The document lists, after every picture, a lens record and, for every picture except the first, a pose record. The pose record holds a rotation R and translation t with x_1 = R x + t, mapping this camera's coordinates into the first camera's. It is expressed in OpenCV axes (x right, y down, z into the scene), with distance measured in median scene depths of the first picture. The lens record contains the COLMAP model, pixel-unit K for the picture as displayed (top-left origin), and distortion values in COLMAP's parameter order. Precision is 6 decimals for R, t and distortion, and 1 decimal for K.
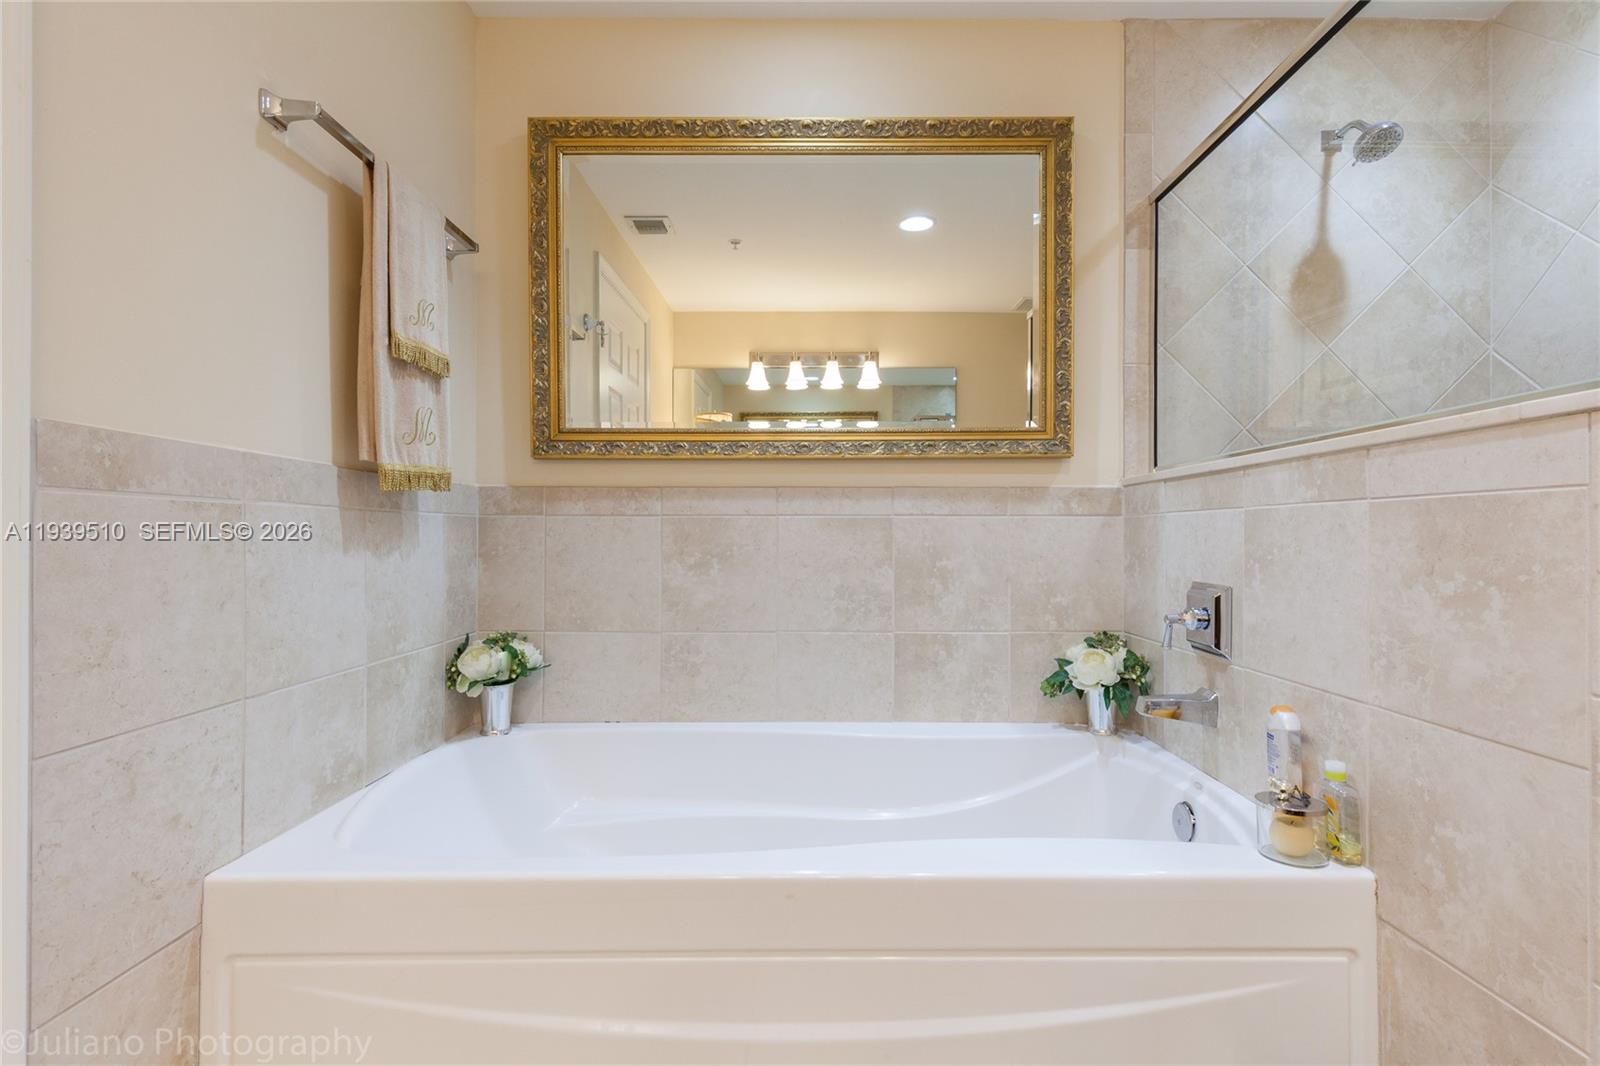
lens RADIAL K [[771.6, 0, 801.6], [0, 771.6, 540.6], [0, 0, 1]] dist [0.008024, -0.001305]
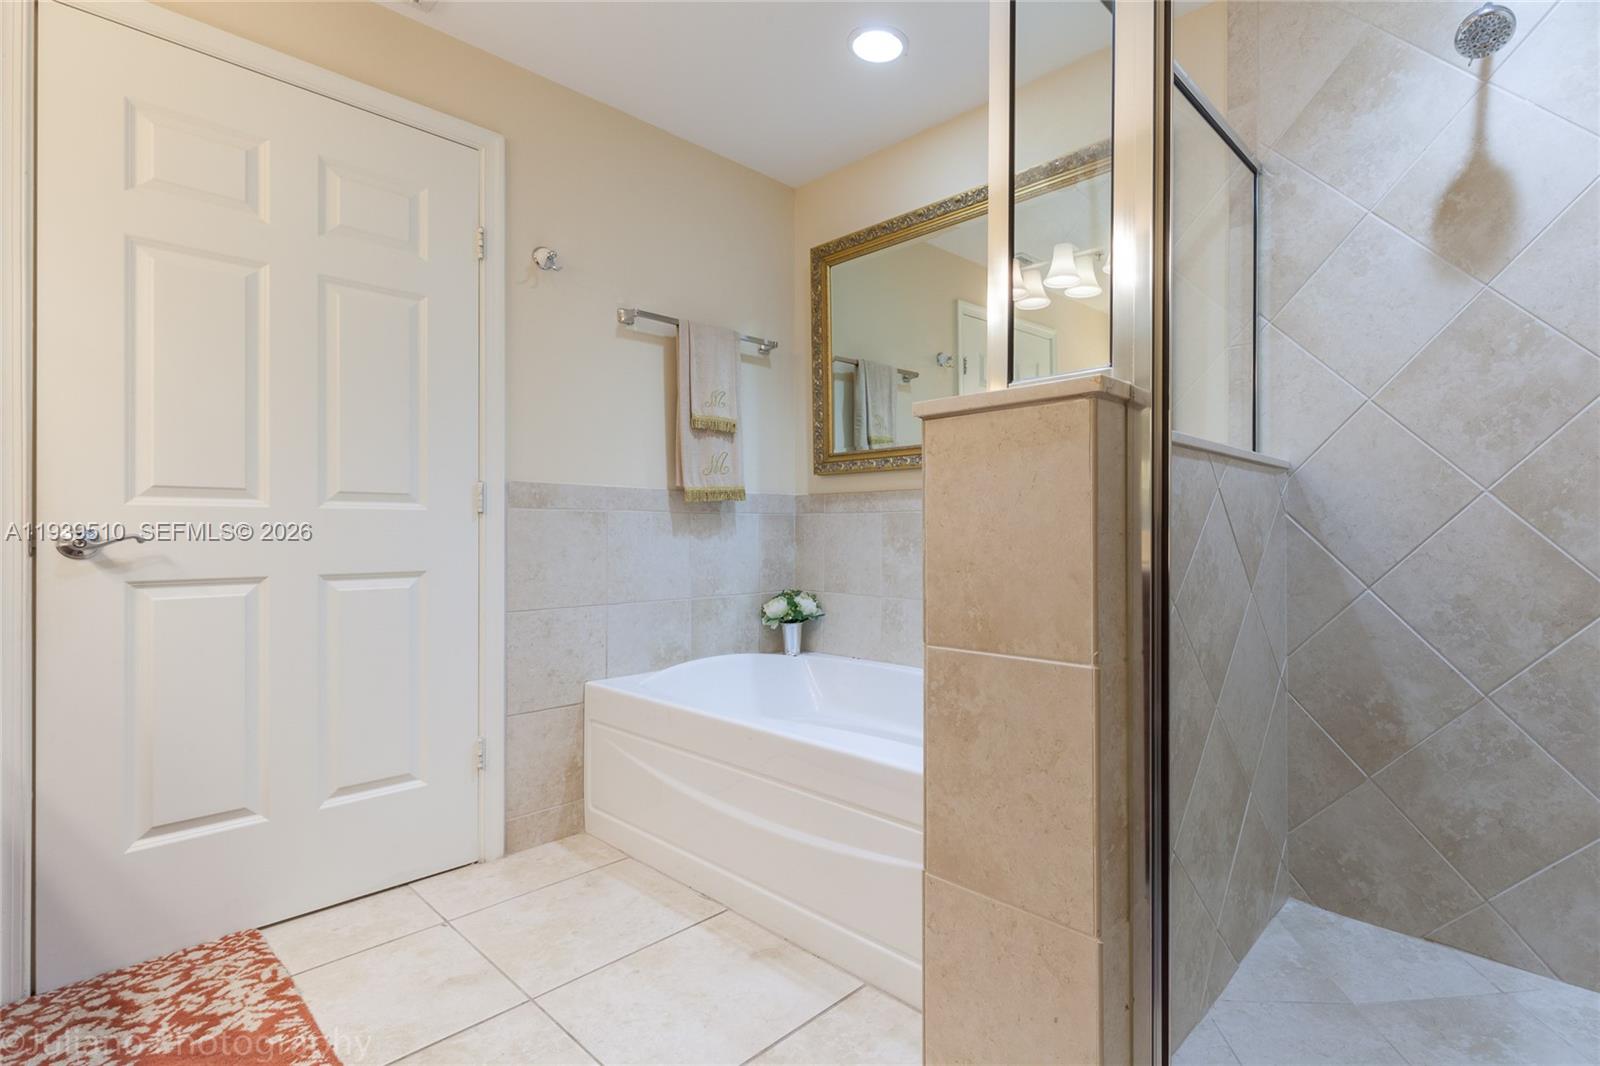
lens RADIAL K [[733.1, 0, 810.5], [0, 733.1, 543.9], [0, 0, 1]] dist [0.000198, -0.000496]
pose [[0.720435, 0.010756, -0.693440, 0.702119], [-0.002586, 0.999914, 0.012823, 0.008932], [0.693518, -0.007445, 0.720401, -0.032969]]
